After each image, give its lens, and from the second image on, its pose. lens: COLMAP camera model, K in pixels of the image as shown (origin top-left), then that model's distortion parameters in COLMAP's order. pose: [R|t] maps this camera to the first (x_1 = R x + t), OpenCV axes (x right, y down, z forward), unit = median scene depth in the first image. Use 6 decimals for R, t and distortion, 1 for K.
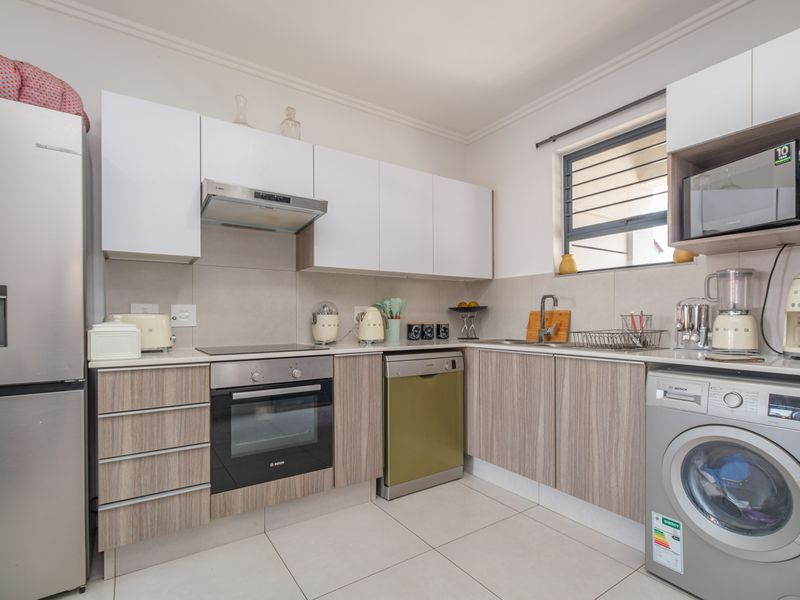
lens RADIAL K [[420.2, 0, 391.8], [0, 420.2, 317.2], [0, 0, 1]] dist [0.033984, -0.001062]
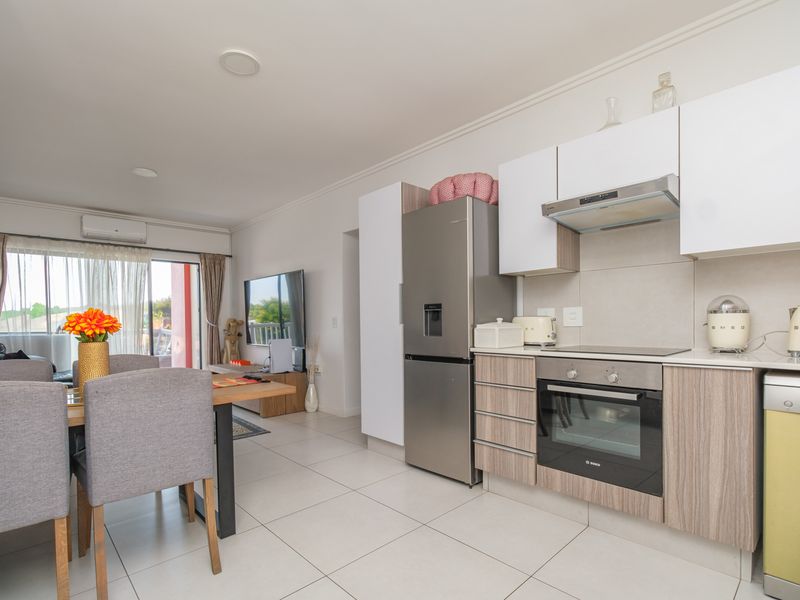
lens RADIAL K [[420.2, 0, 394.9], [0, 420.2, 322.1], [0, 0, 1]] dist [0.033984, -0.001062]
pose [[0.165419, 0.005458, -0.986208, 0.651606], [0.012724, 0.999890, 0.007668, -0.004528], [0.986141, -0.013817, 0.165331, 0.374746]]
